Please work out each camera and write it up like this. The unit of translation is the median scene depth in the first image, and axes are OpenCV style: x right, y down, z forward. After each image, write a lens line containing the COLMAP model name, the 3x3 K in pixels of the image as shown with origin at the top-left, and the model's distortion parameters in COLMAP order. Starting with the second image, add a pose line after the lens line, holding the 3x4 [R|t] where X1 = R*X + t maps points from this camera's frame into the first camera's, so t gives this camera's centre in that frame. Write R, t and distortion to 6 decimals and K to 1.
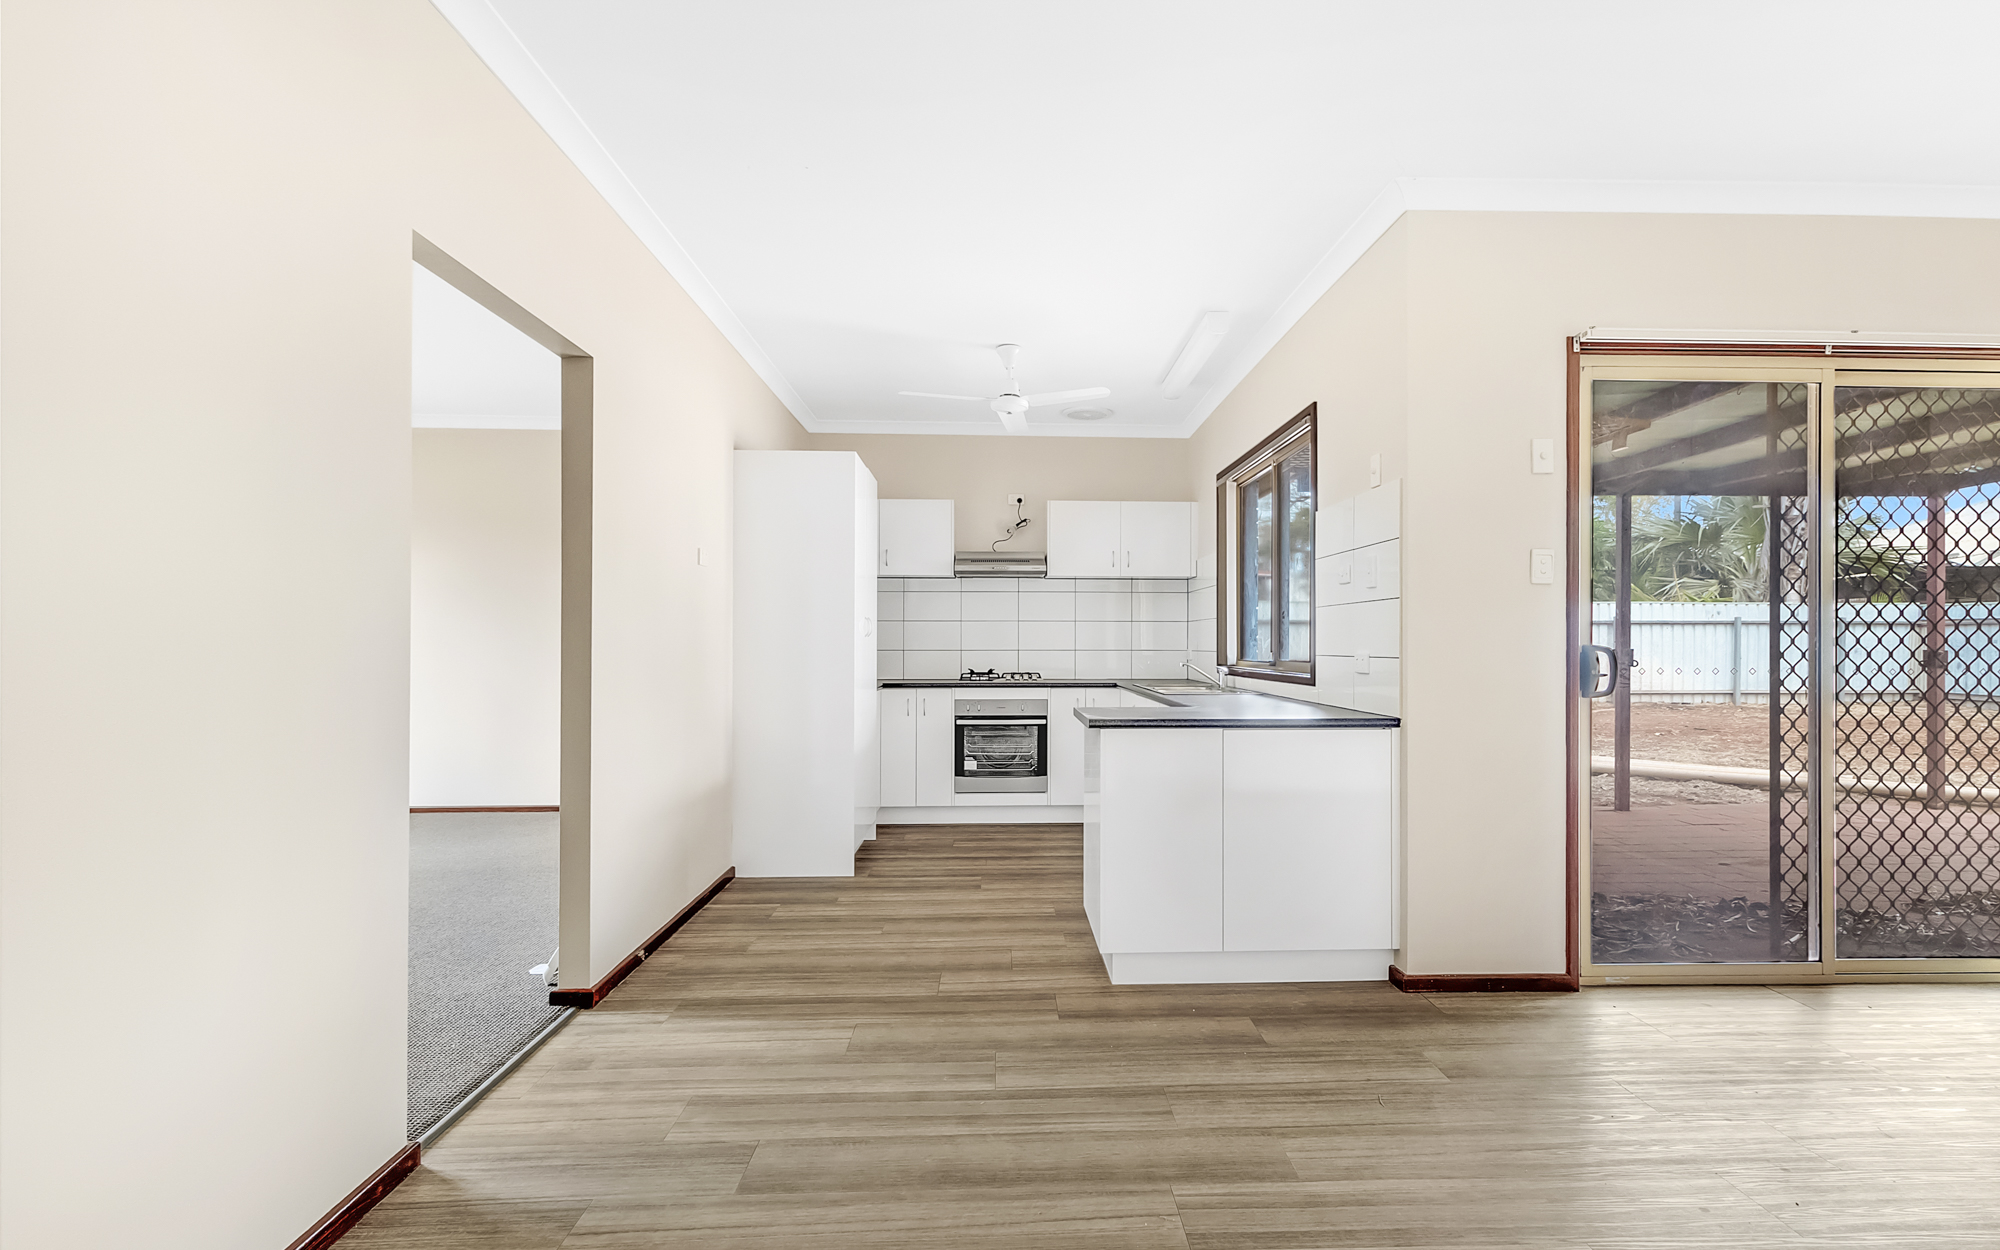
lens RADIAL K [[962.7, 0, 1052.7], [0, 962.7, 634.5], [0, 0, 1]] dist [0.001404, 0.000138]
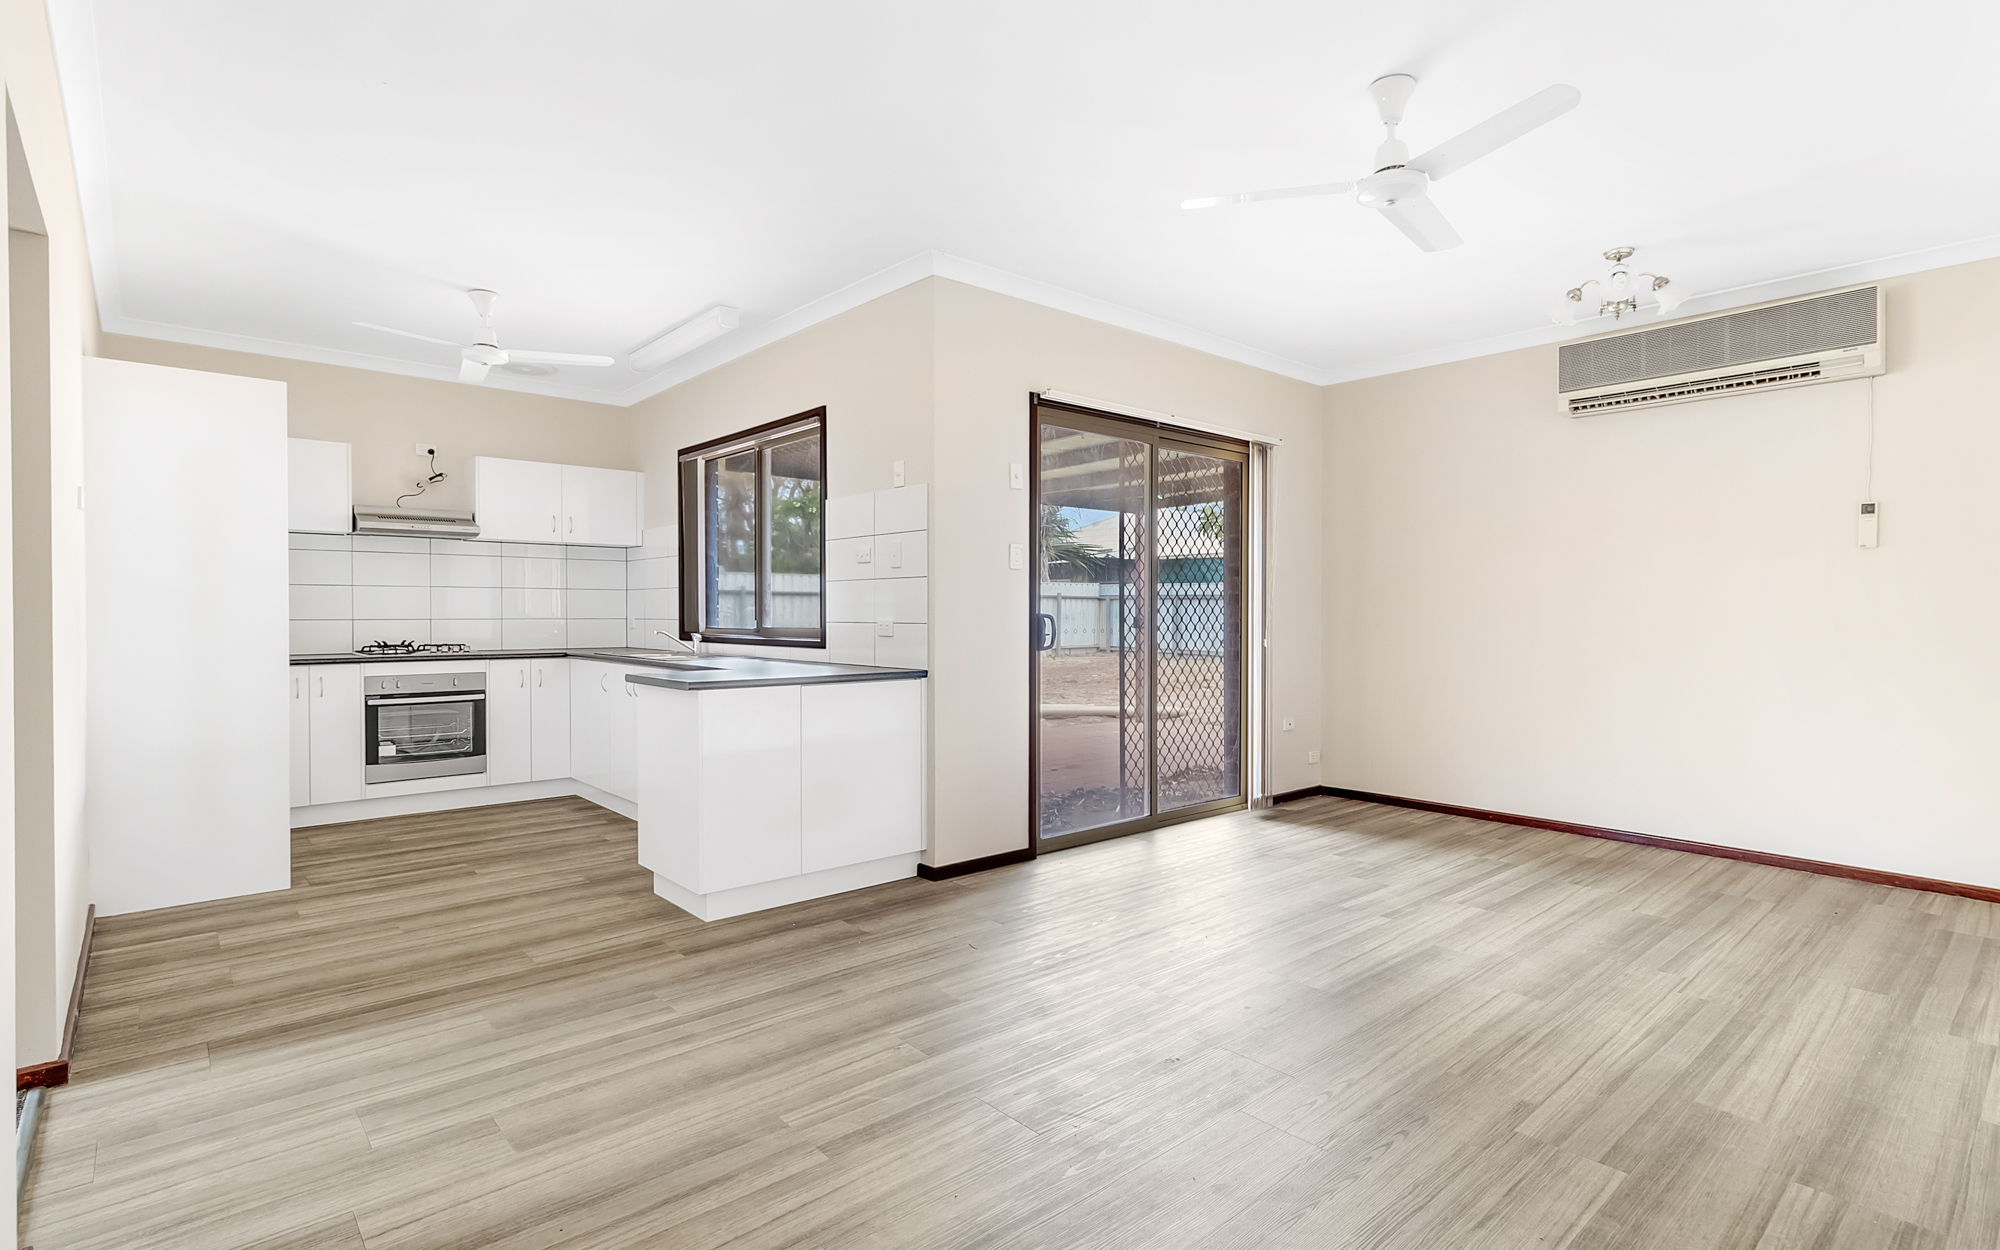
lens RADIAL K [[949.4, 0, 1023.9], [0, 949.4, 615.6], [0, 0, 1]] dist [0.000473, 0.000916]
pose [[0.781124, -0.002636, 0.624370, -0.294017], [-0.006036, 0.999912, 0.011773, -0.001651], [-0.624347, -0.012965, 0.781040, -0.061790]]
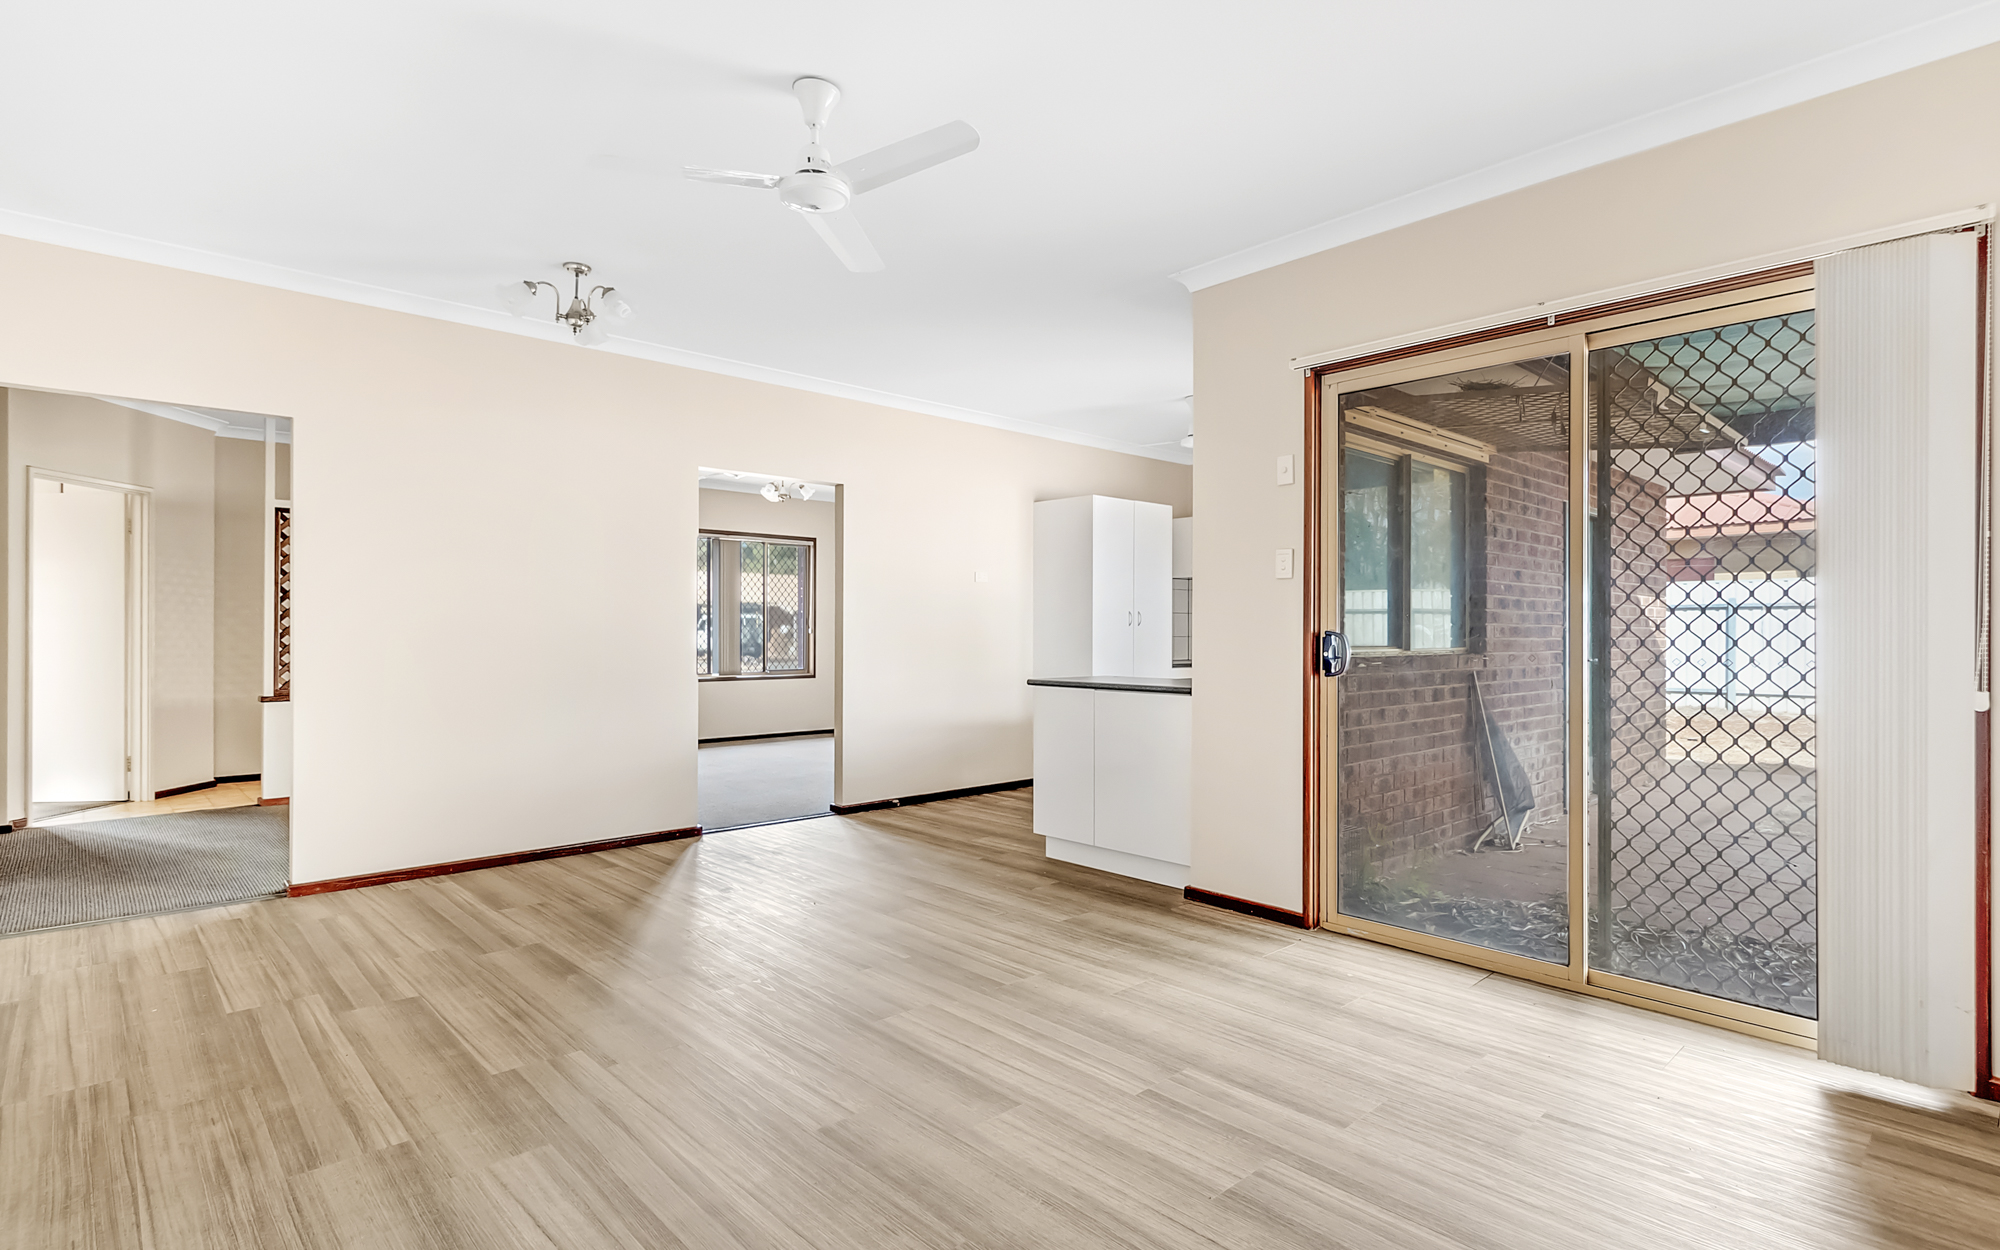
lens RADIAL K [[1005.0, 0, 1038.5], [0, 1005.0, 628.1], [0, 0, 1]] dist [0.000857, -0.000345]
pose [[0.653553, -0.001787, -0.756878, 1.096009], [0.004236, 0.999990, 0.001297, 0.004132], [0.756869, -0.004053, 0.653554, -0.029548]]
